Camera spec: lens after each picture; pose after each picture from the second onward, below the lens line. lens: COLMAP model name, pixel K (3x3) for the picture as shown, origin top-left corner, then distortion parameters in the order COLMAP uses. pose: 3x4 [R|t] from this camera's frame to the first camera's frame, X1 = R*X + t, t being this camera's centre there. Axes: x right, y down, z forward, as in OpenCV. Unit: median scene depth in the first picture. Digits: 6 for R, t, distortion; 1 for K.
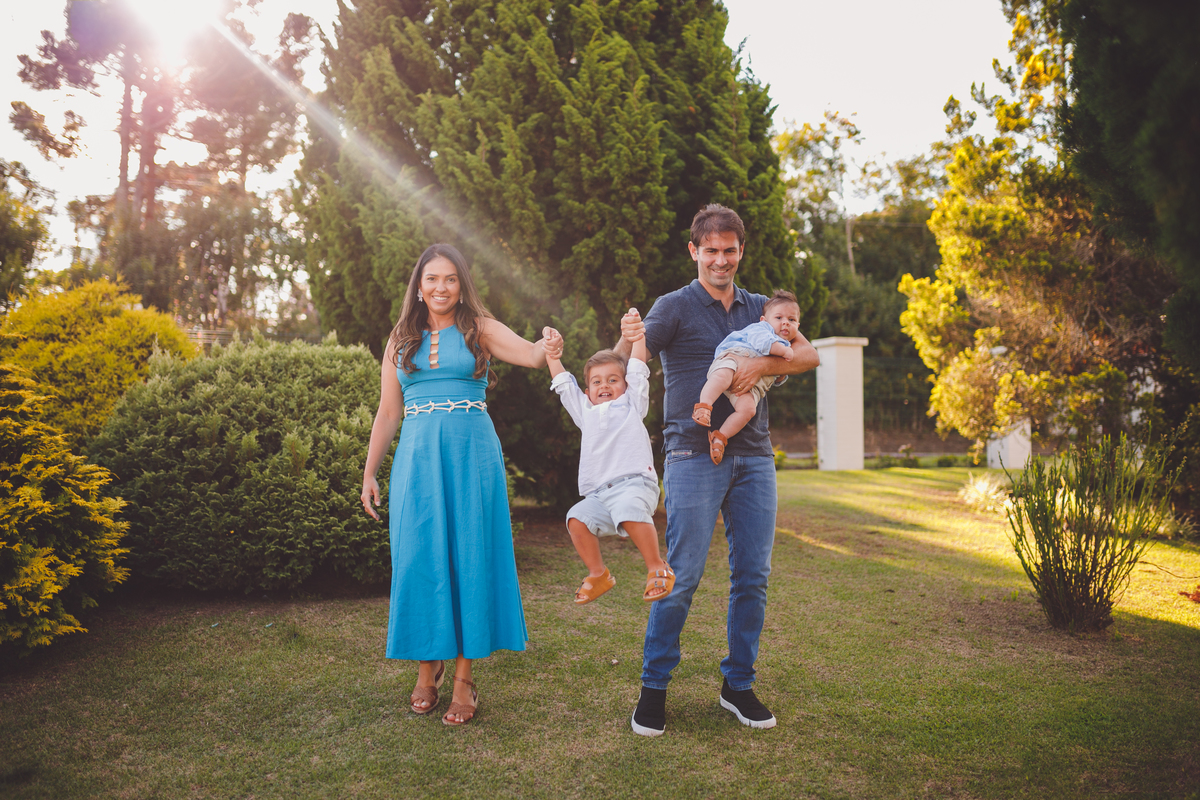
lens RADIAL K [[1233.2, 0, 605.0], [0, 1233.2, 399.9], [0, 0, 1]] dist [-0.022059, 0.012625]
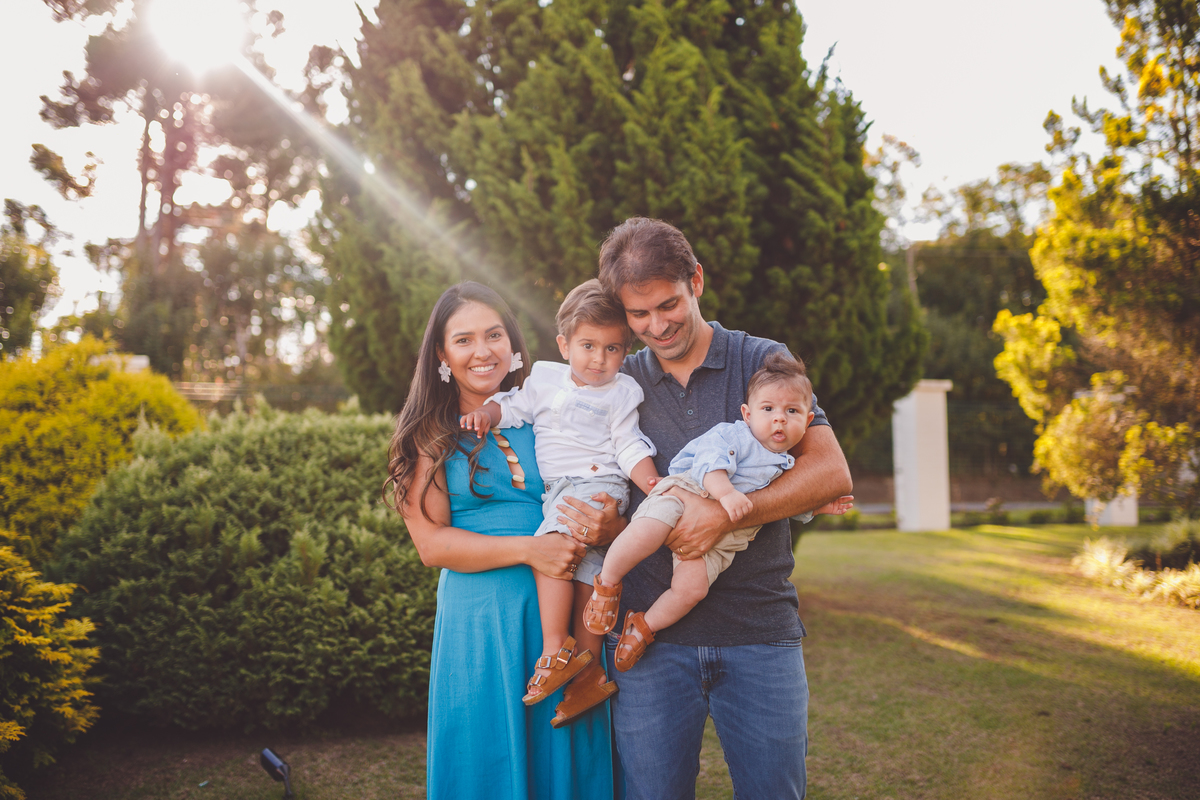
lens RADIAL K [[1297.5, 0, 594.0], [0, 1297.5, 390.3], [0, 0, 1]] dist [-0.030067, 0.039881]
pose [[0.999154, -0.013291, -0.038907, -0.021565], [0.011735, 0.999133, -0.039936, -0.020720], [0.039404, 0.039446, 0.998444, 0.115125]]
